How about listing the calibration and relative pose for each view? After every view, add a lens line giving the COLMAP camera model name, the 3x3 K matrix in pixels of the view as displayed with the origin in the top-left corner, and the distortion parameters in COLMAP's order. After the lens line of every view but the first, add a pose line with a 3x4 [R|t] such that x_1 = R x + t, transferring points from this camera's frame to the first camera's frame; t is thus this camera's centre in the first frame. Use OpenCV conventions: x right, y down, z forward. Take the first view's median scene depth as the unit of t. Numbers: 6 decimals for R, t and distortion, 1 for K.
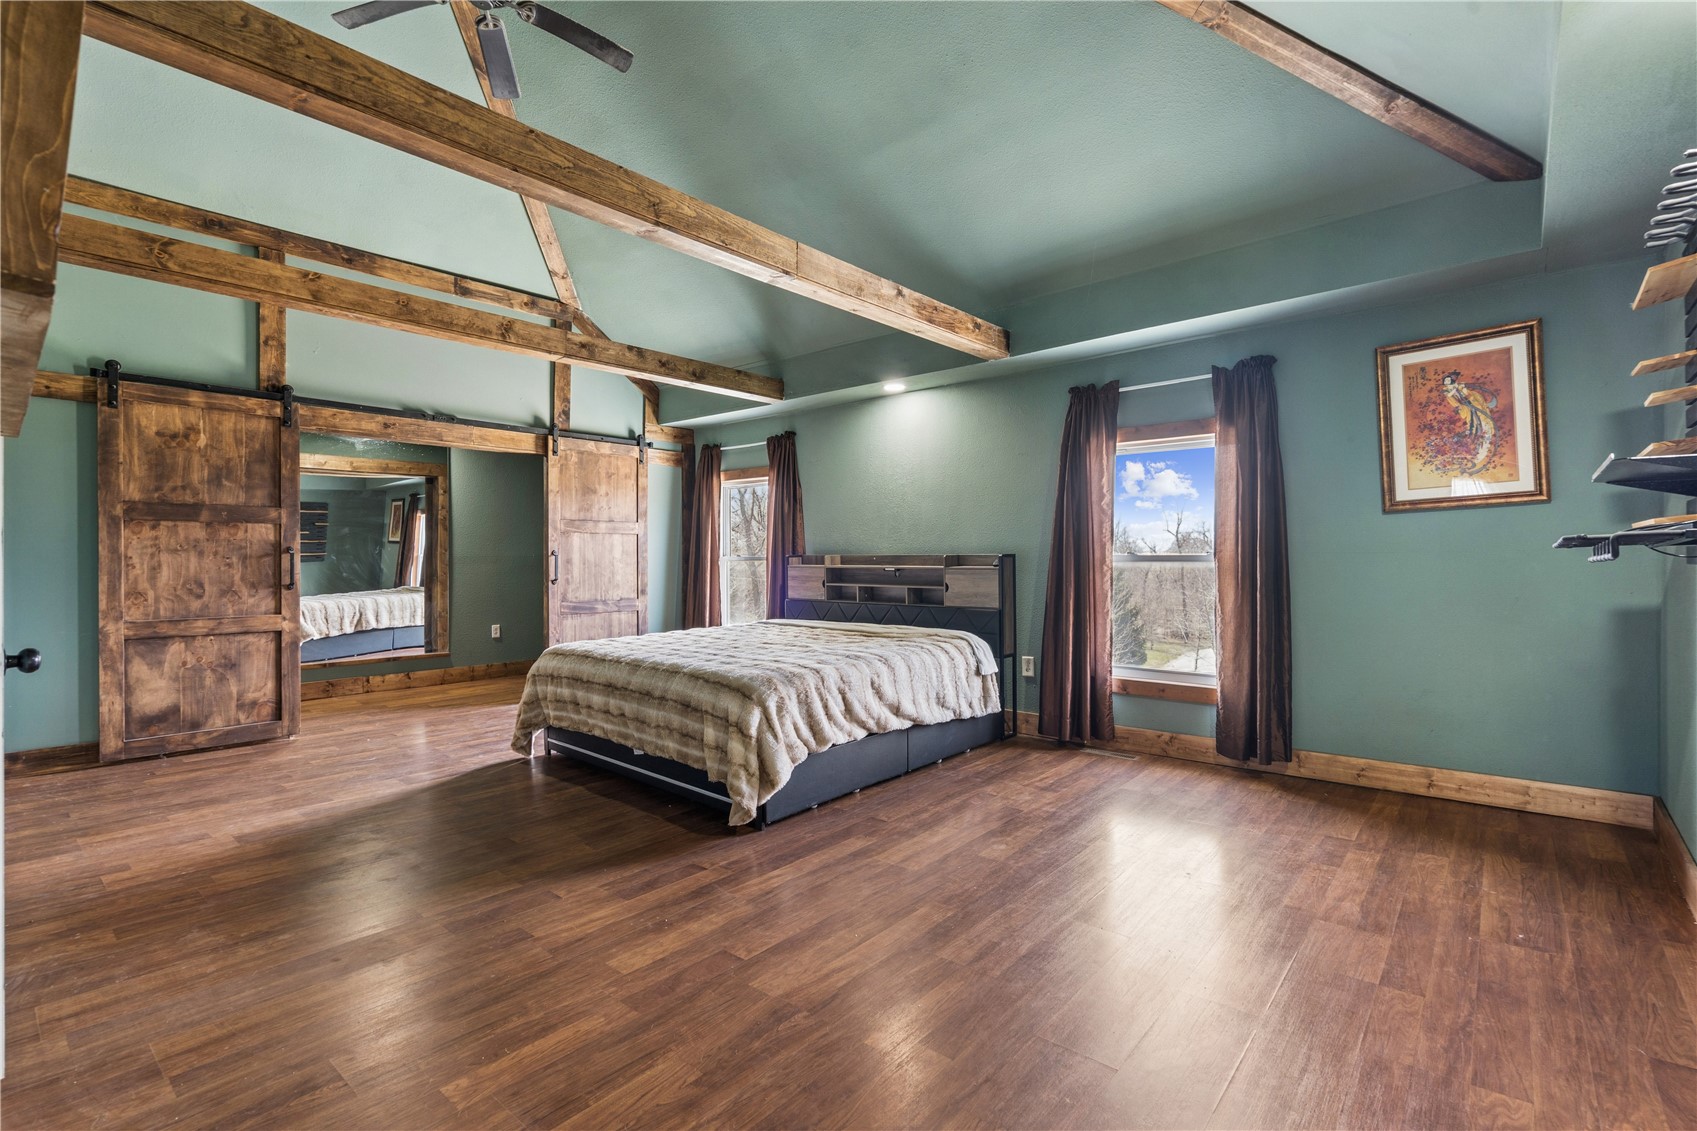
lens RADIAL K [[776.2, 0, 841.0], [0, 776.2, 565.1], [0, 0, 1]] dist [-0.003666, 0.000735]
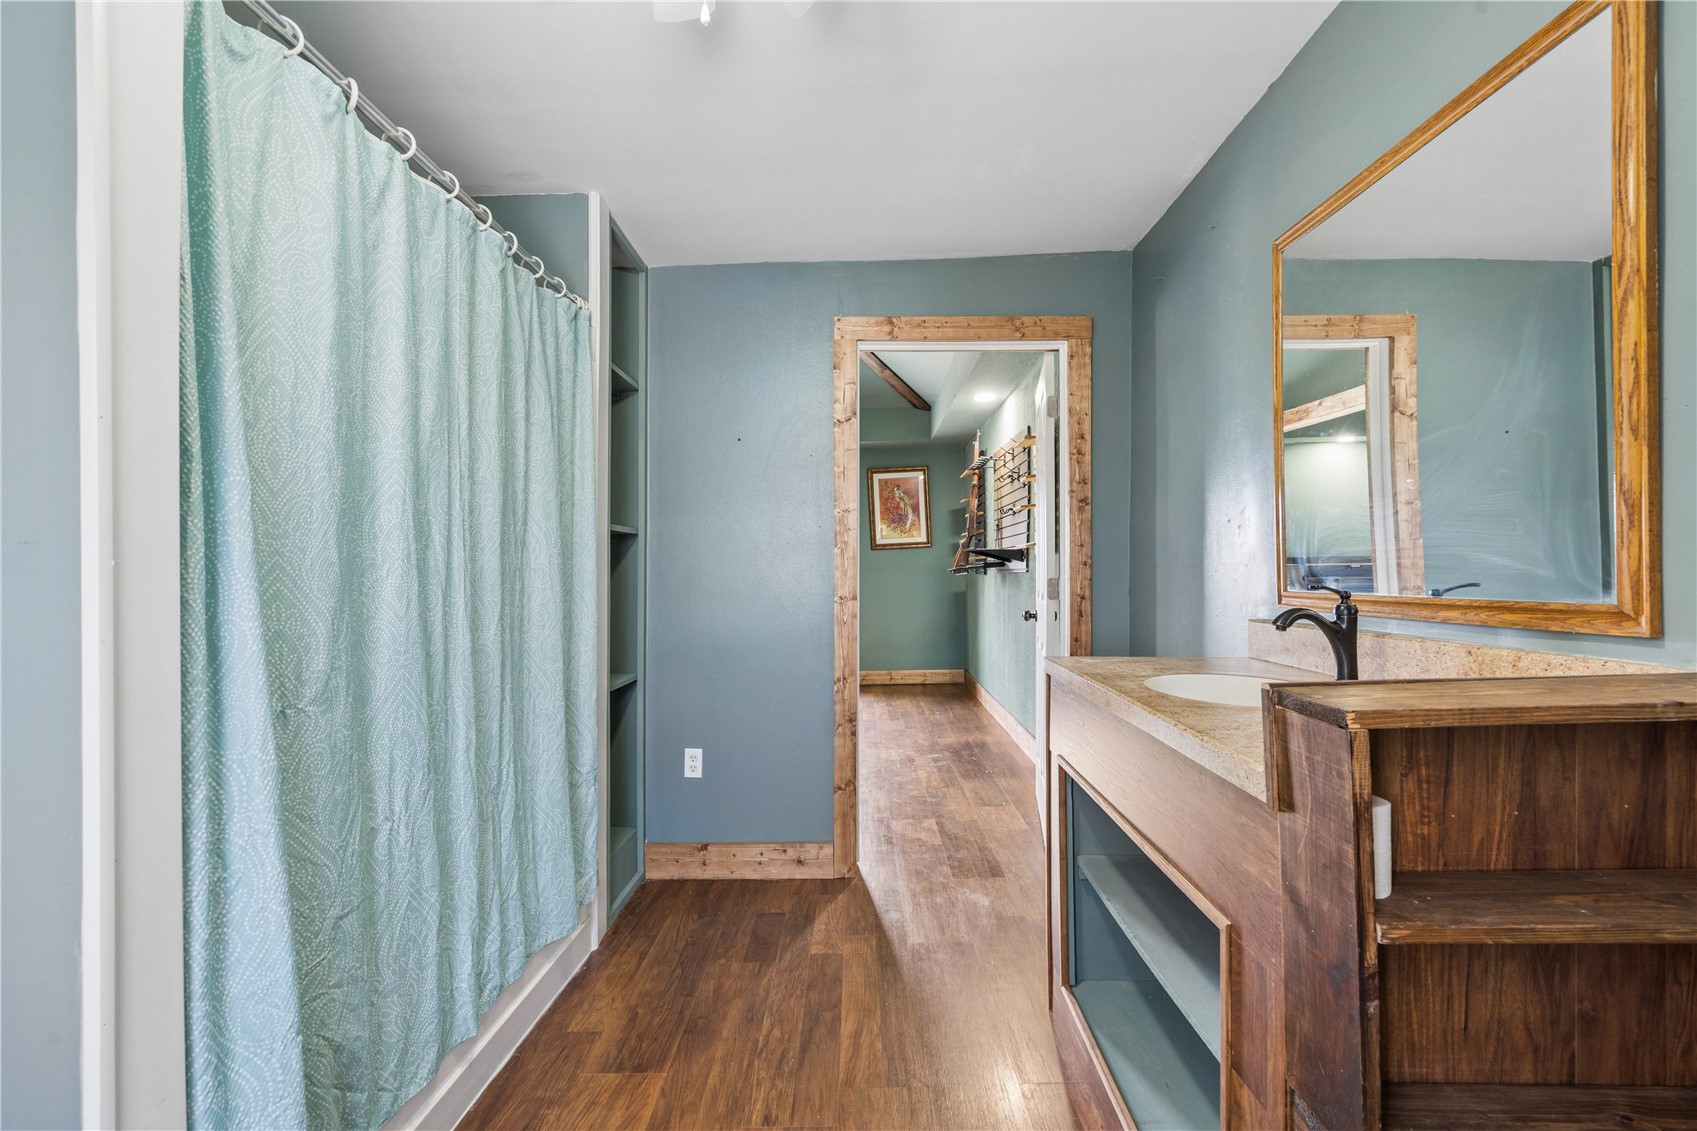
lens RADIAL K [[776.2, 0, 854.4], [0, 776.2, 570.4], [0, 0, 1]] dist [-0.003666, 0.000735]
pose [[0.757807, -0.005395, 0.652457, -0.625431], [0.008839, 0.999959, -0.001998, -0.007157], [-0.652419, 0.007281, 0.757823, -0.490250]]
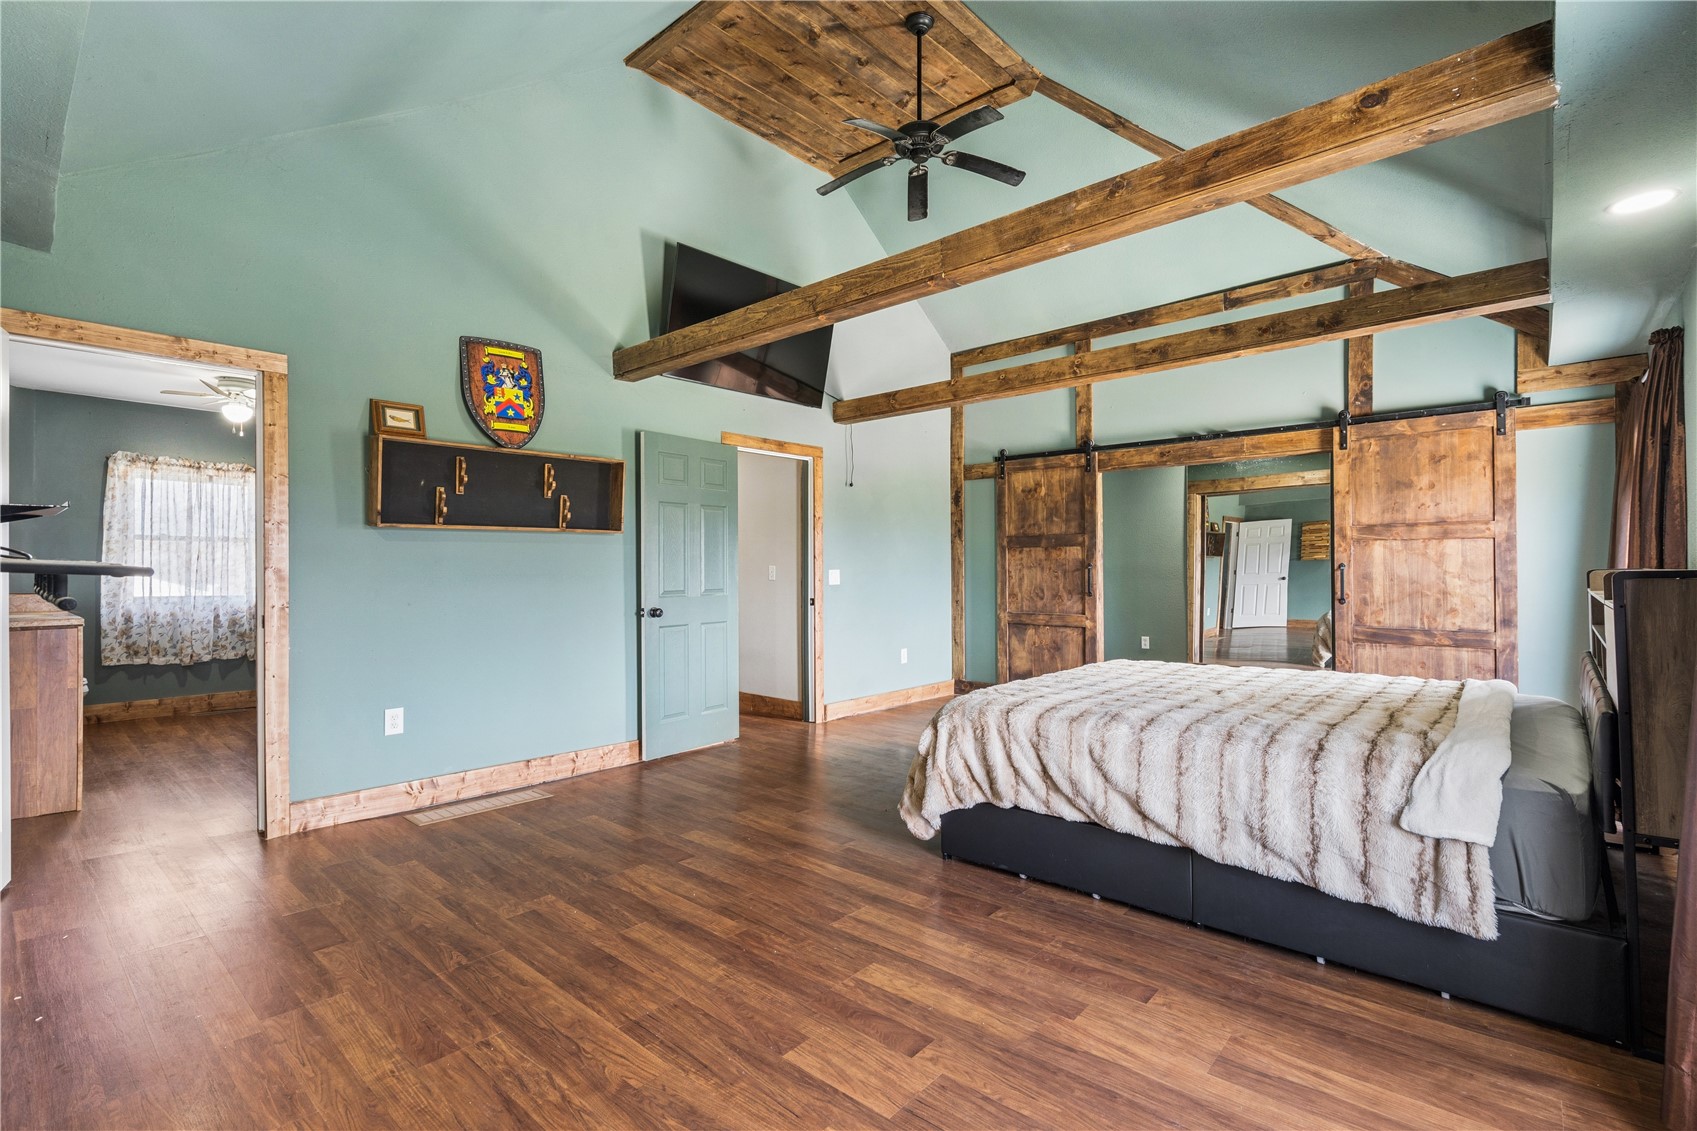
lens RADIAL K [[776.2, 0, 852.9], [0, 776.2, 565.5], [0, 0, 1]] dist [-0.003666, 0.000735]
pose [[-0.007797, -0.003843, -0.999962, 0.639104], [-0.006307, 0.999973, -0.003794, -0.013779], [0.999950, 0.006277, -0.007821, 0.658167]]
